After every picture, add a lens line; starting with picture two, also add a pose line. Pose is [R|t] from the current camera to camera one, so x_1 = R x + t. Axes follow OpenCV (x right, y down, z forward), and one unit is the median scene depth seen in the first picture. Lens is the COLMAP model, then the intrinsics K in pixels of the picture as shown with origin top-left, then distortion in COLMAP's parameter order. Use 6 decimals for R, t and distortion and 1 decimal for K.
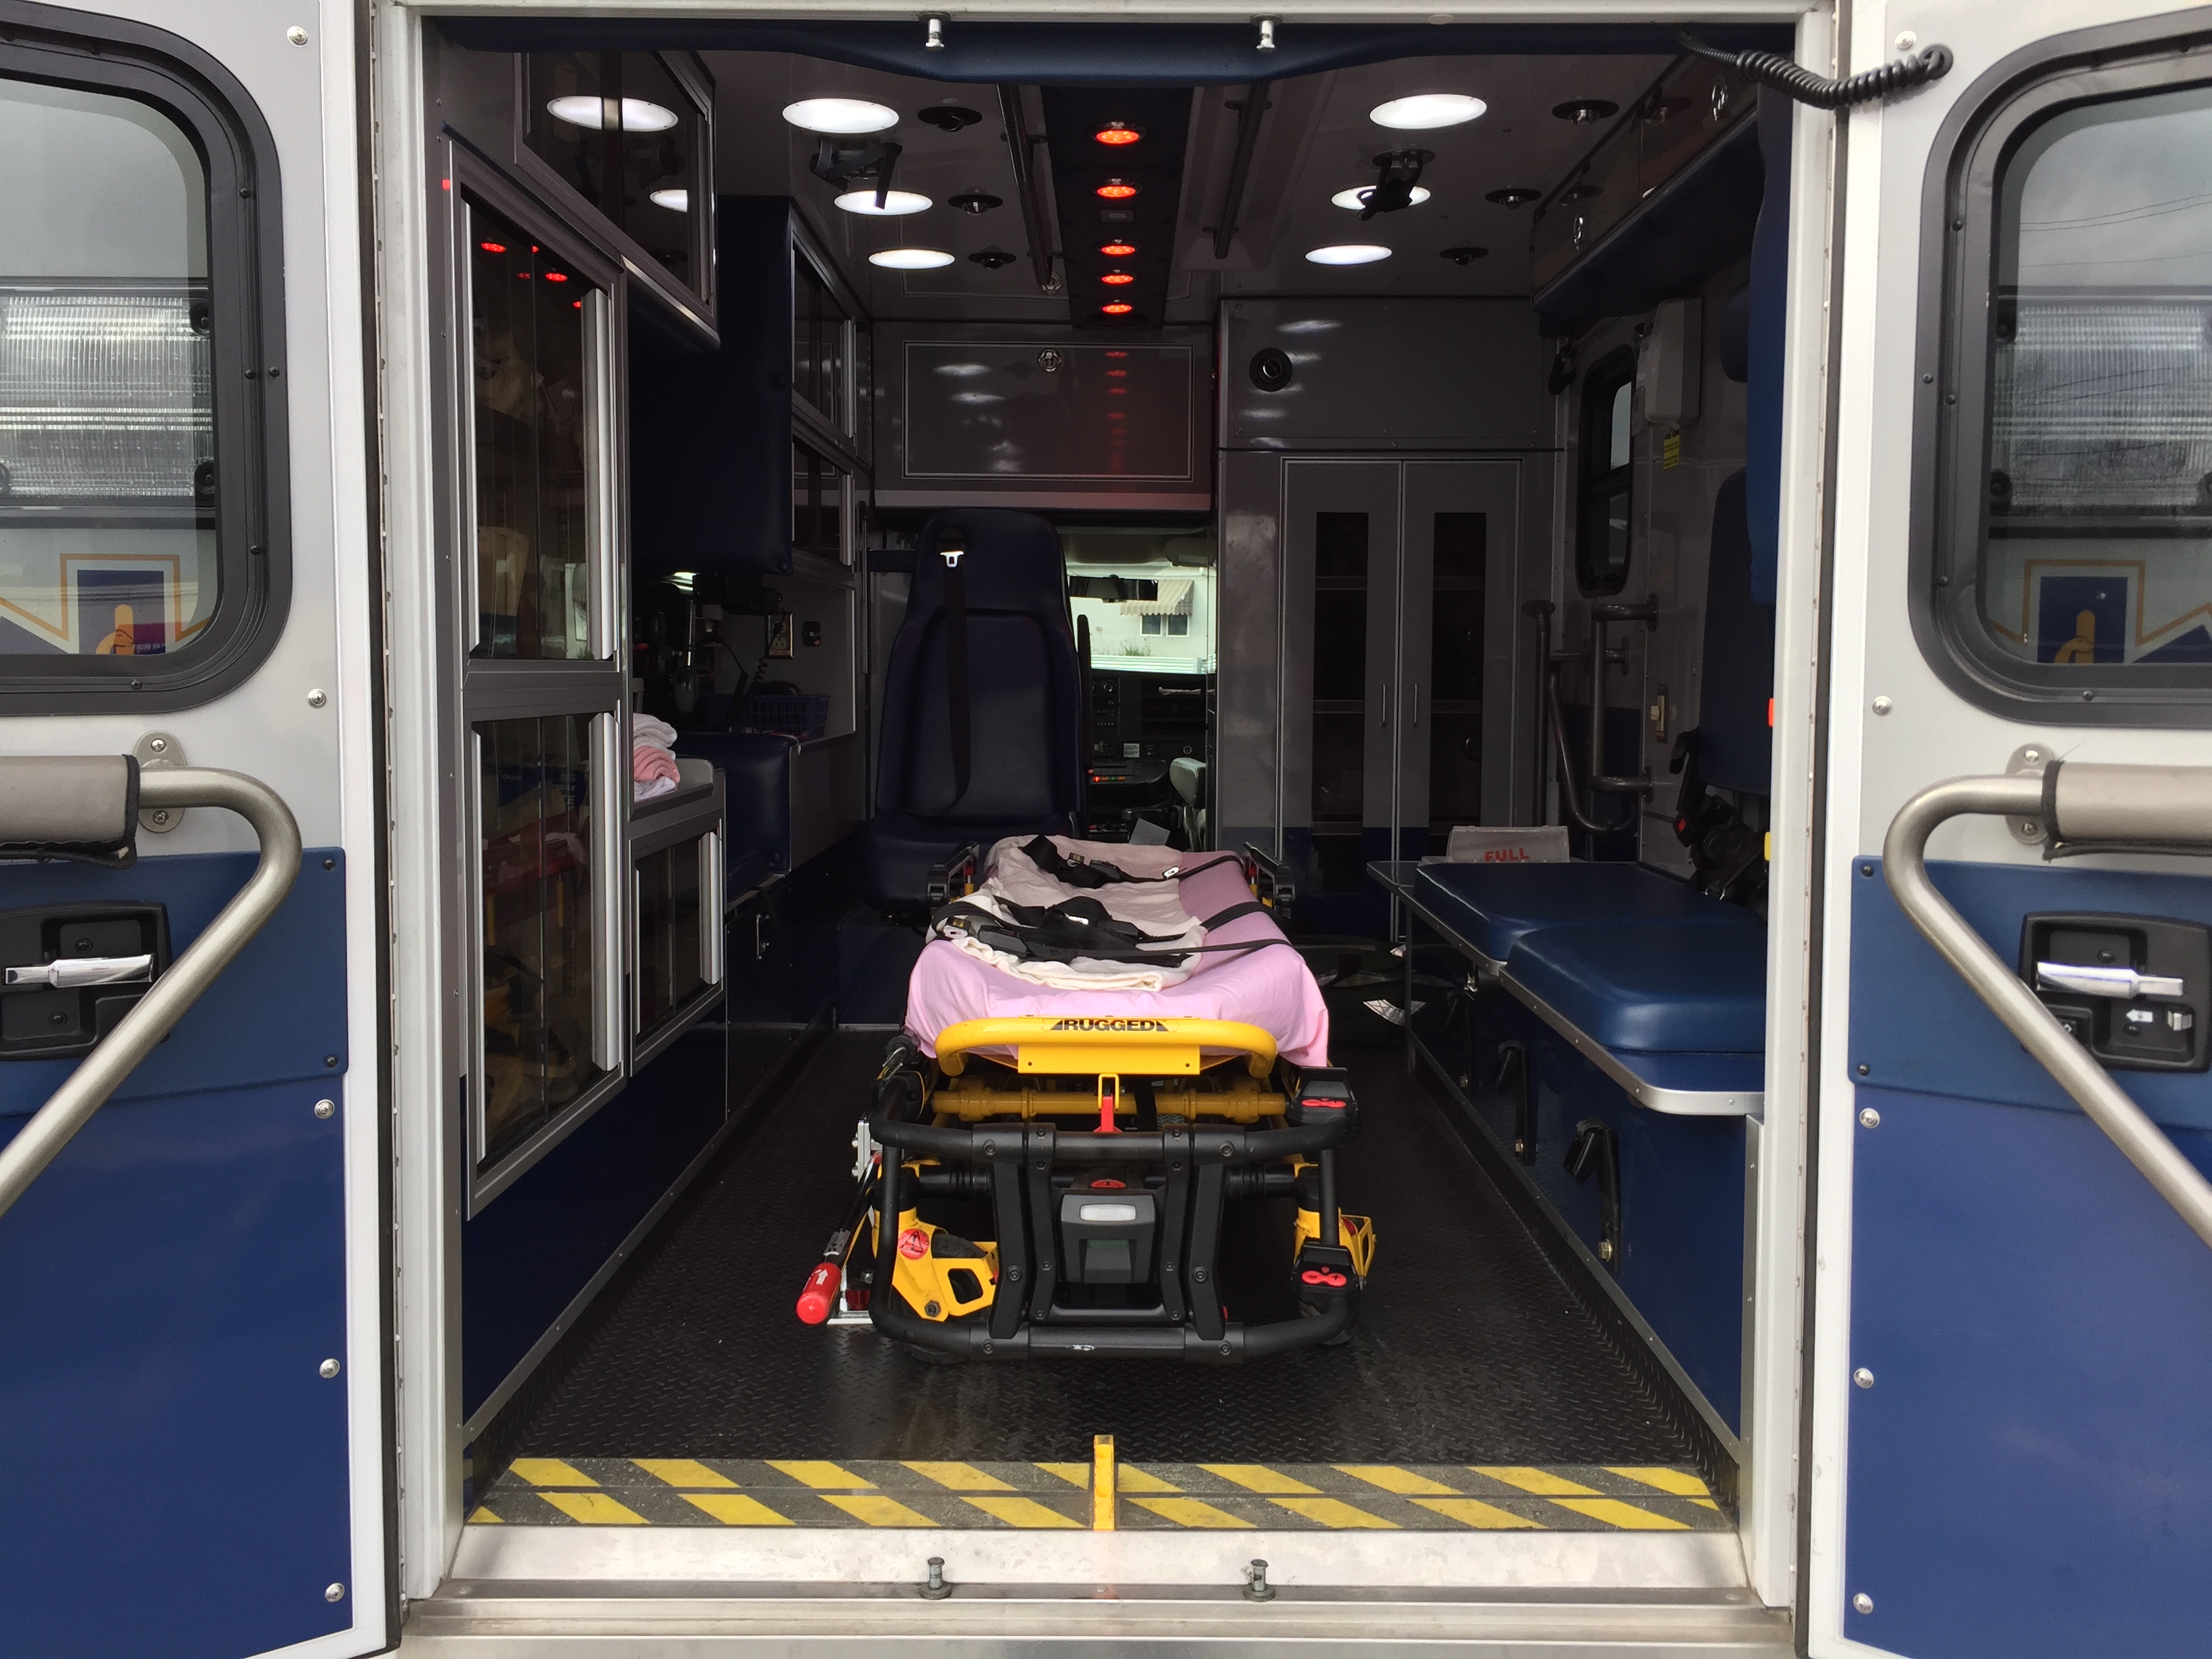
lens RADIAL K [[1883.0, 0, 1103.8], [0, 1883.0, 783.4], [0, 0, 1]] dist [0.085797, -0.104925]
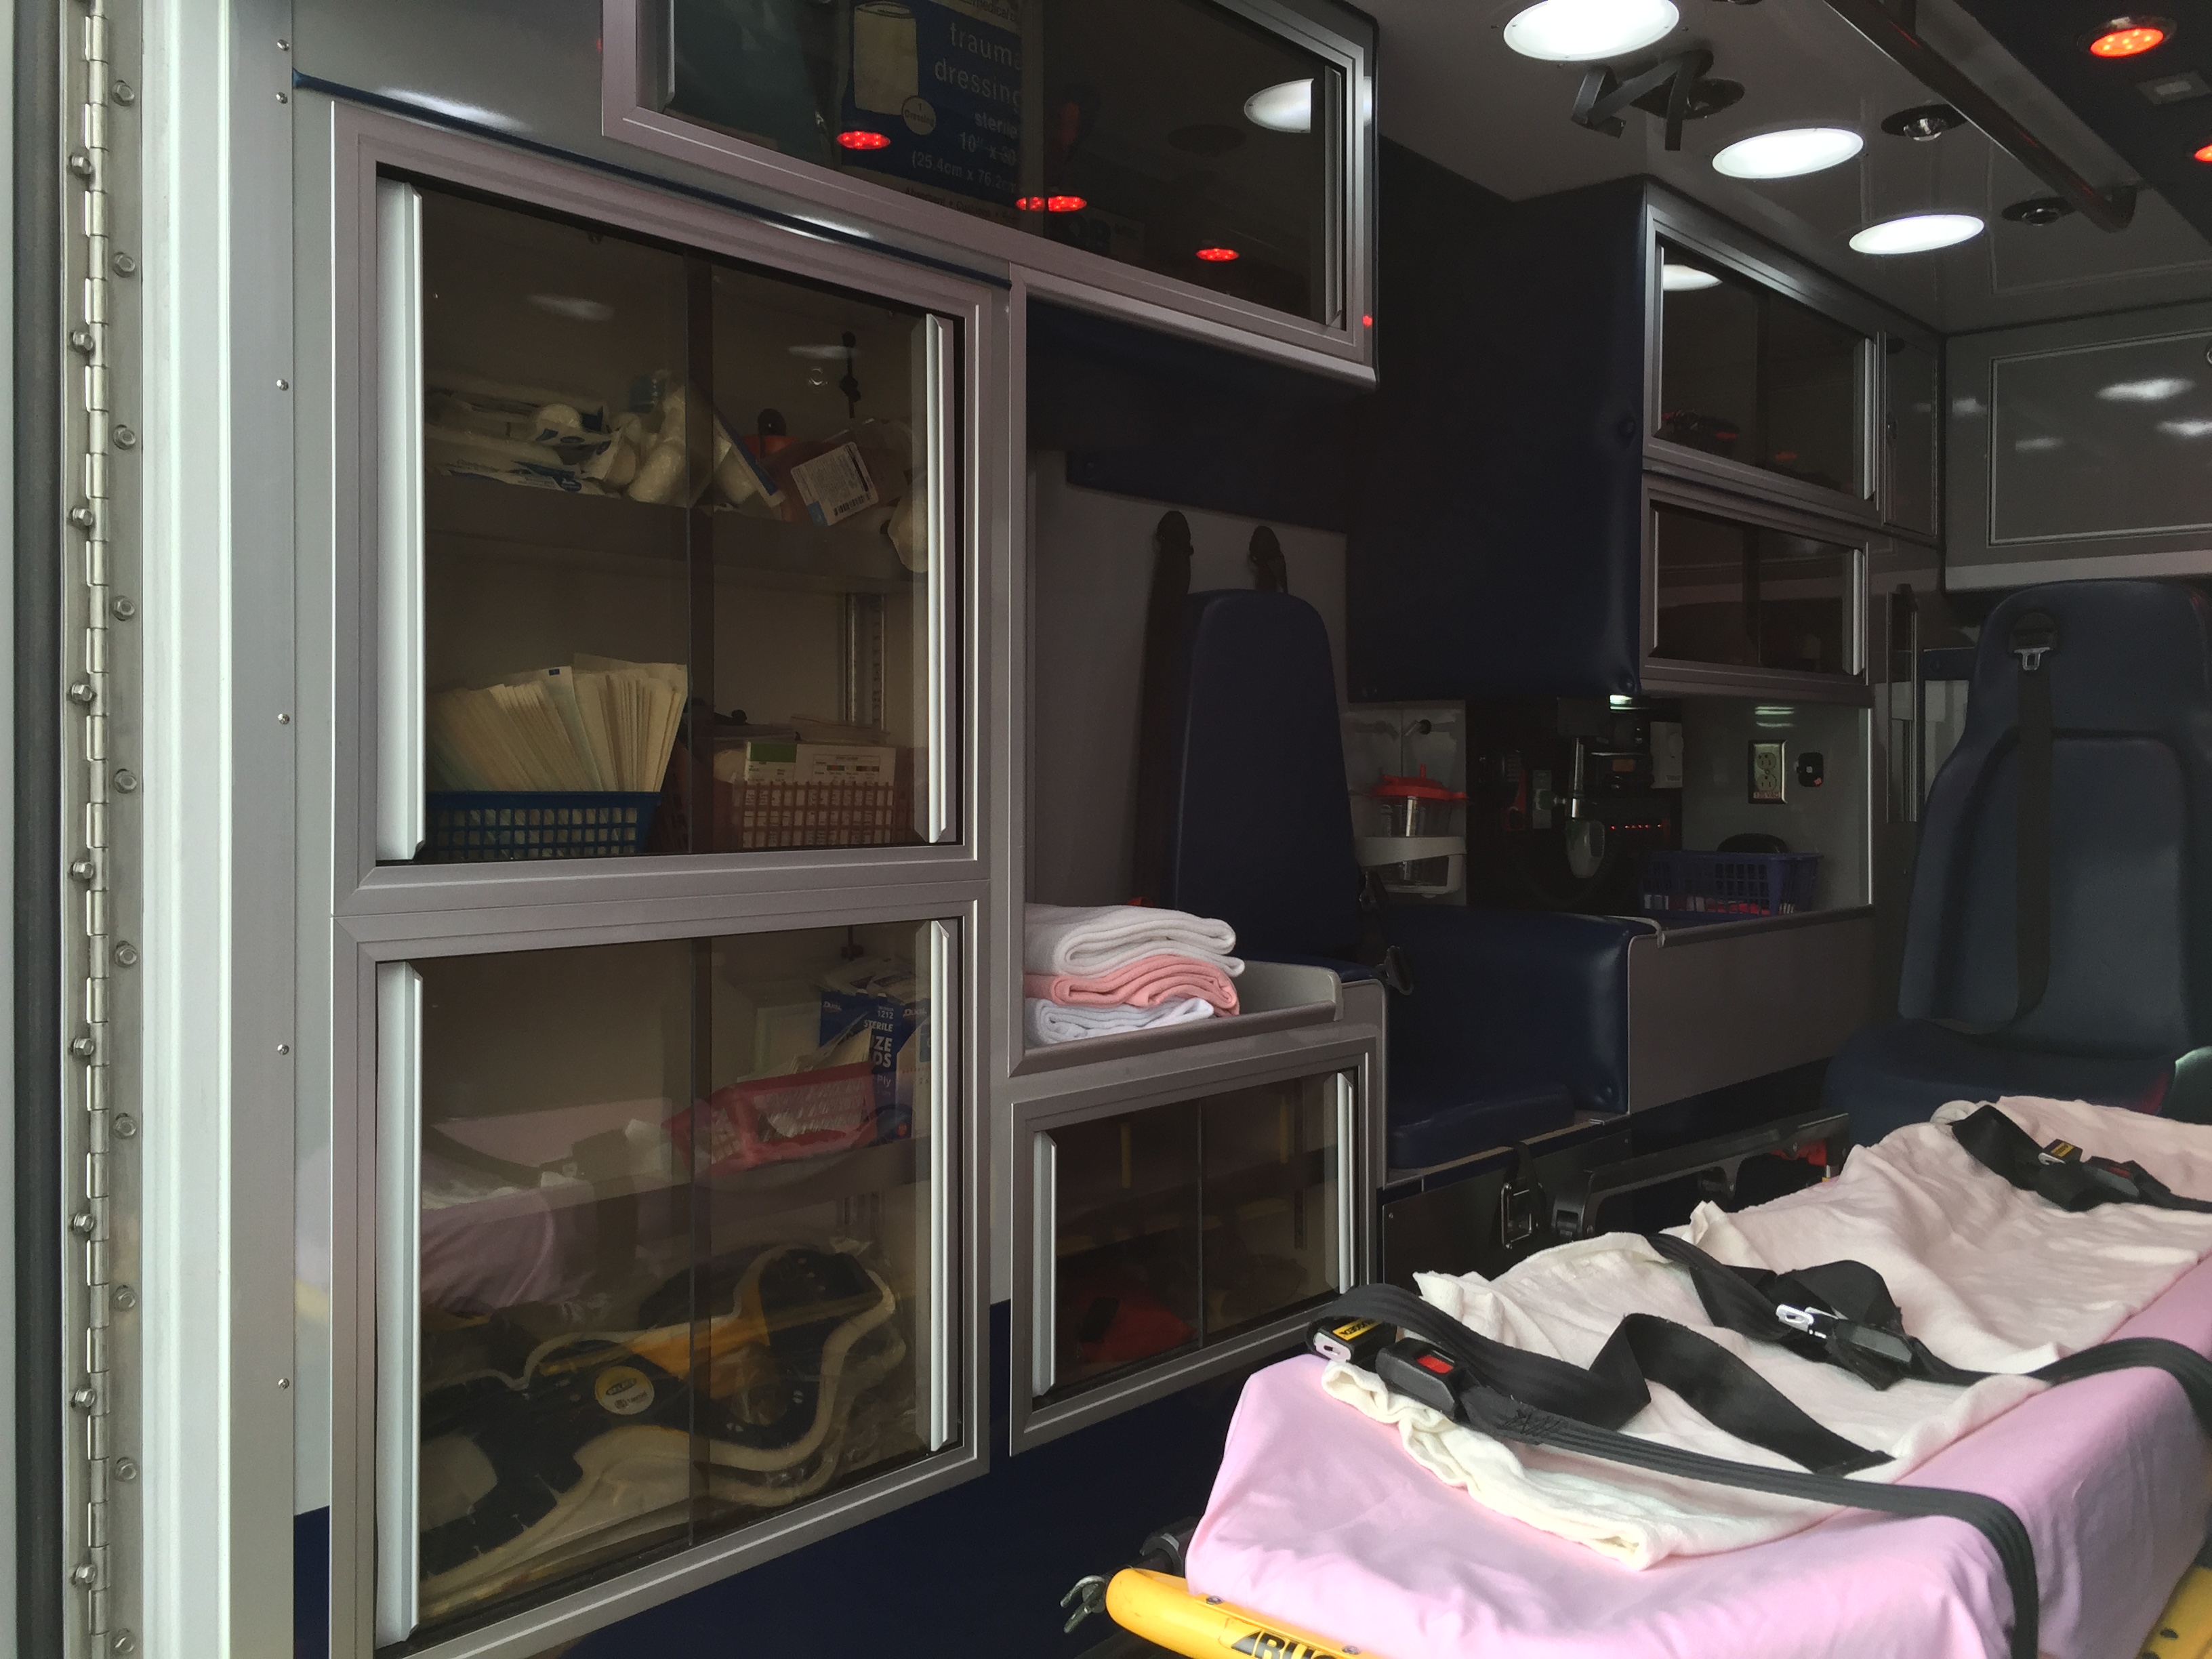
lens RADIAL K [[1883.0, 0, 1103.8], [0, 1883.0, 783.4], [0, 0, 1]] dist [0.085797, -0.104925]
pose [[0.759103, -0.007140, -0.650932, 0.121925], [-0.033468, 0.998189, -0.049978, -0.029101], [0.650110, 0.059724, 0.757489, 0.273601]]
